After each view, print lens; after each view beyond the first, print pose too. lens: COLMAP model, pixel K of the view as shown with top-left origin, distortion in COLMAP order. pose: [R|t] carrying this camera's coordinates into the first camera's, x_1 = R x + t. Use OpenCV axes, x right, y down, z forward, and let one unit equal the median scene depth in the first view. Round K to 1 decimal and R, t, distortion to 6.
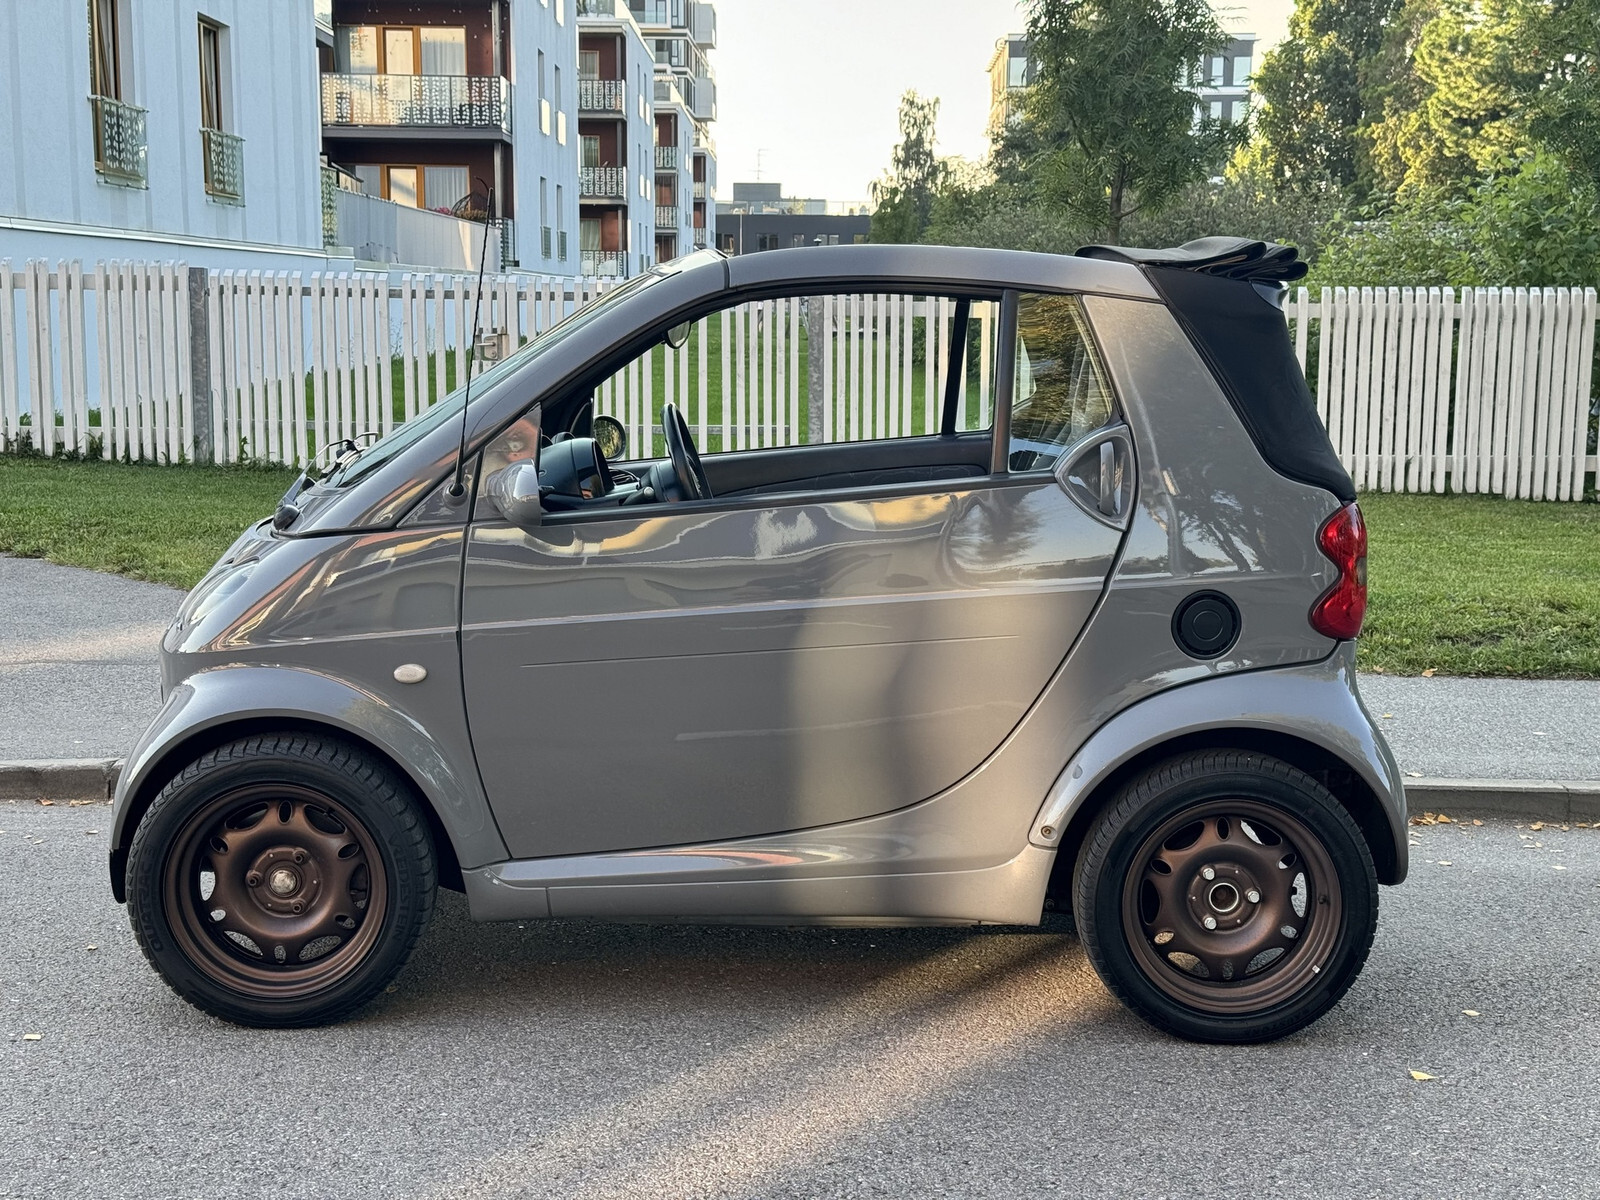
lens RADIAL K [[2174.6, 0, 817.3], [0, 2174.6, 600.1], [0, 0, 1]] dist [0.267946, -0.670312]
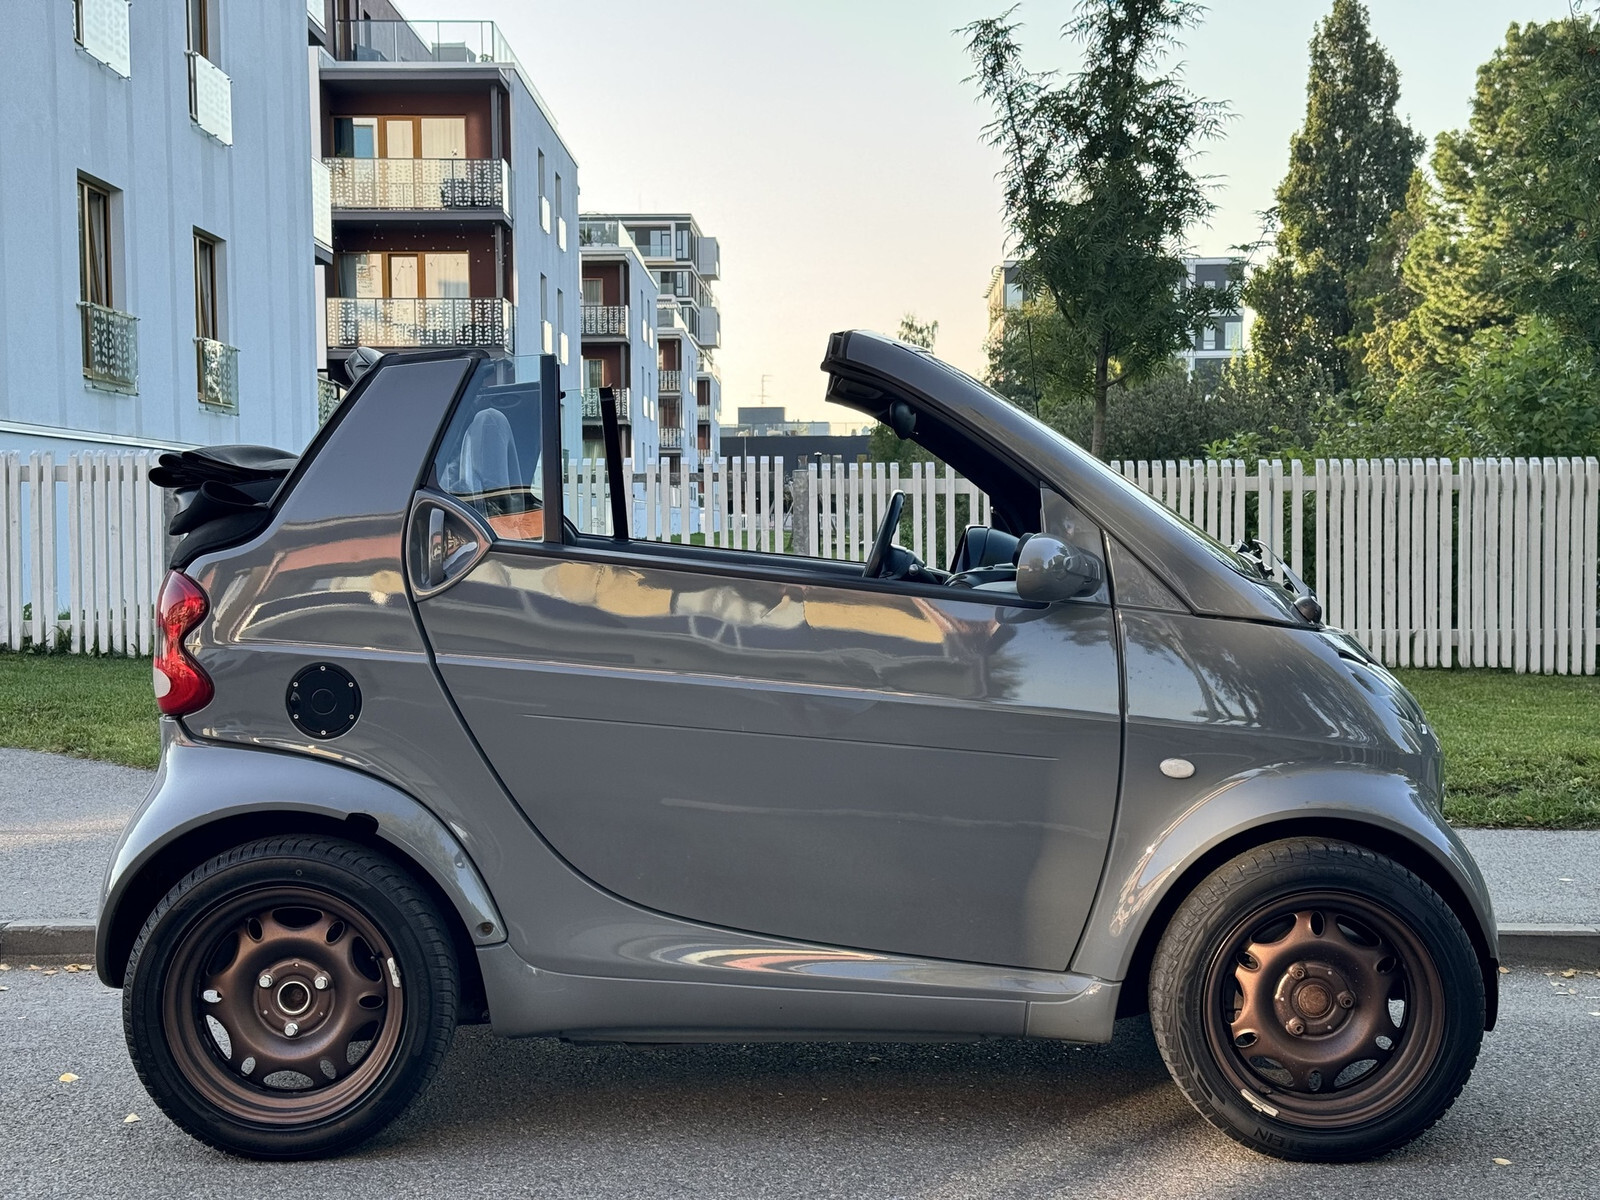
lens RADIAL K [[2177.0, 0, 804.7], [0, 2177.0, 600.5], [0, 0, 1]] dist [0.231820, -0.467857]
pose [[0.999858, -0.014772, -0.008164, 0.007805], [0.013899, 0.995059, -0.098305, 0.012800], [0.009576, 0.098177, 0.995123, 0.027824]]
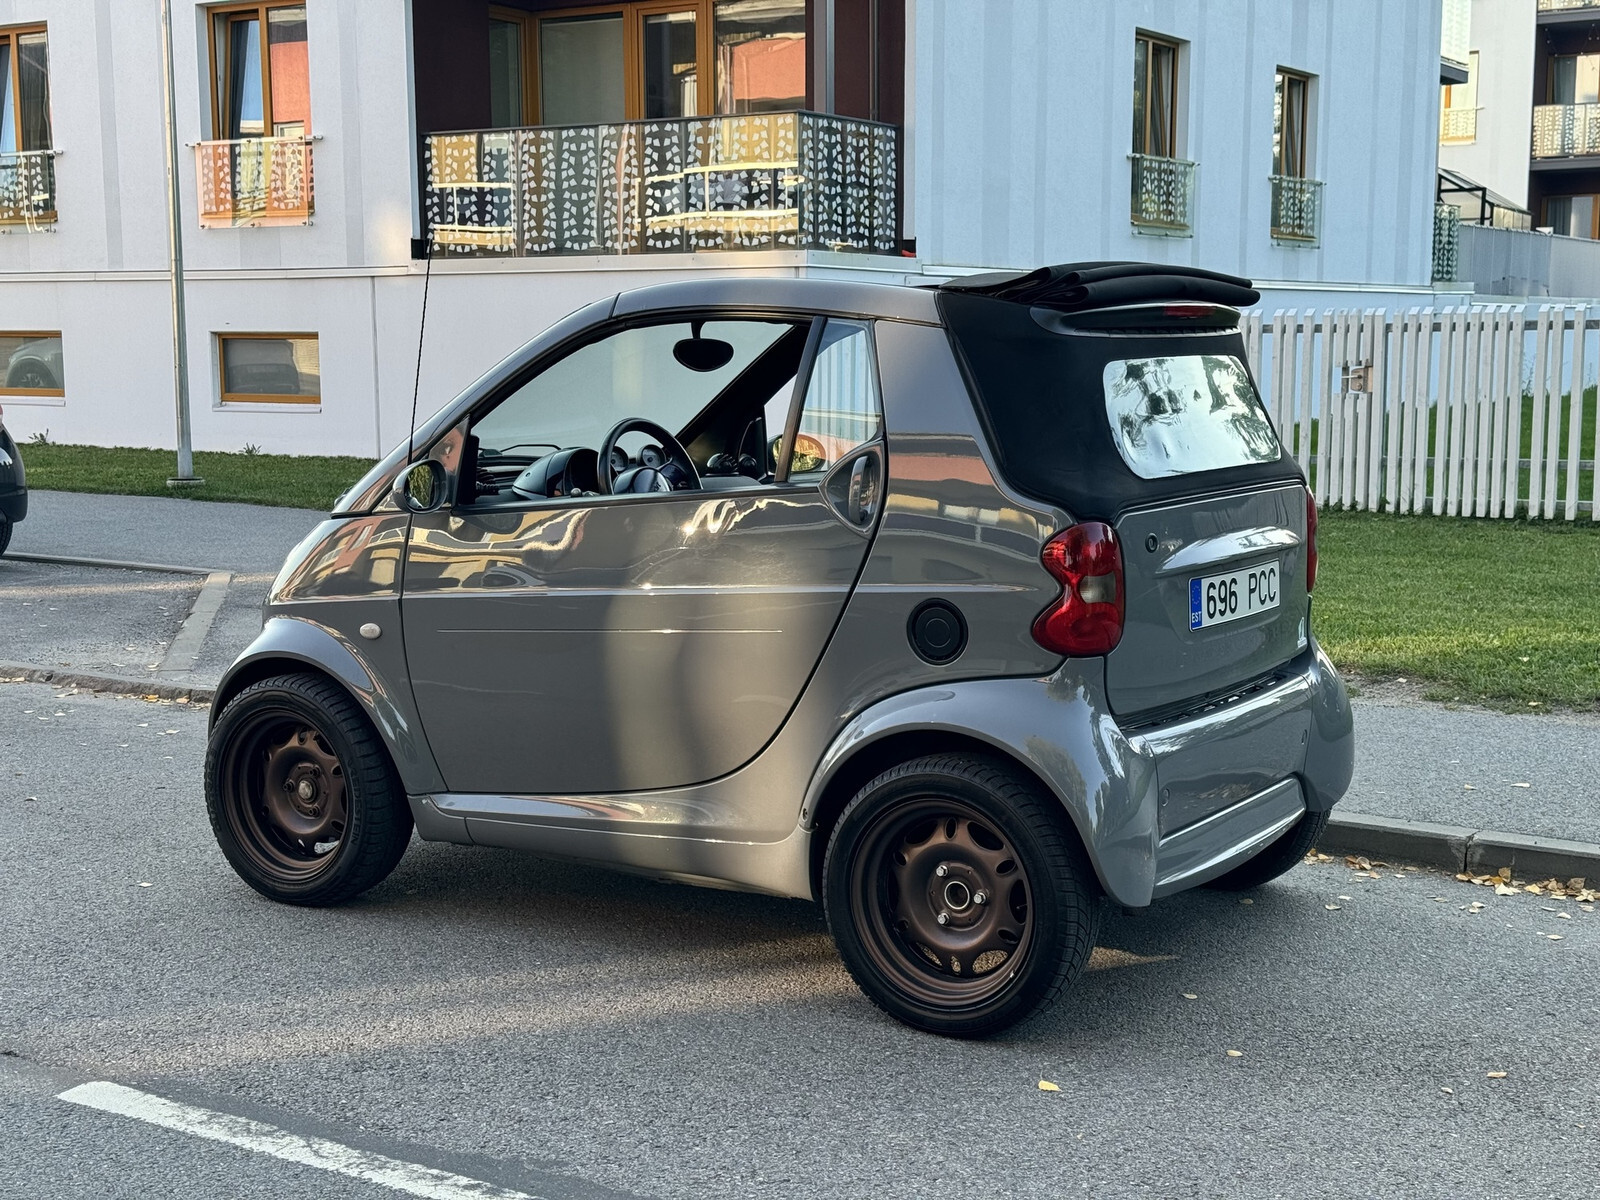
lens RADIAL K [[2174.6, 0, 817.3], [0, 2174.6, 600.1], [0, 0, 1]] dist [0.267946, -0.670312]
pose [[0.840431, 0.054144, -0.539208, 0.179165], [-0.063567, 0.997977, 0.001132, -0.000430], [0.538178, 0.033324, 0.842172, 0.022769]]
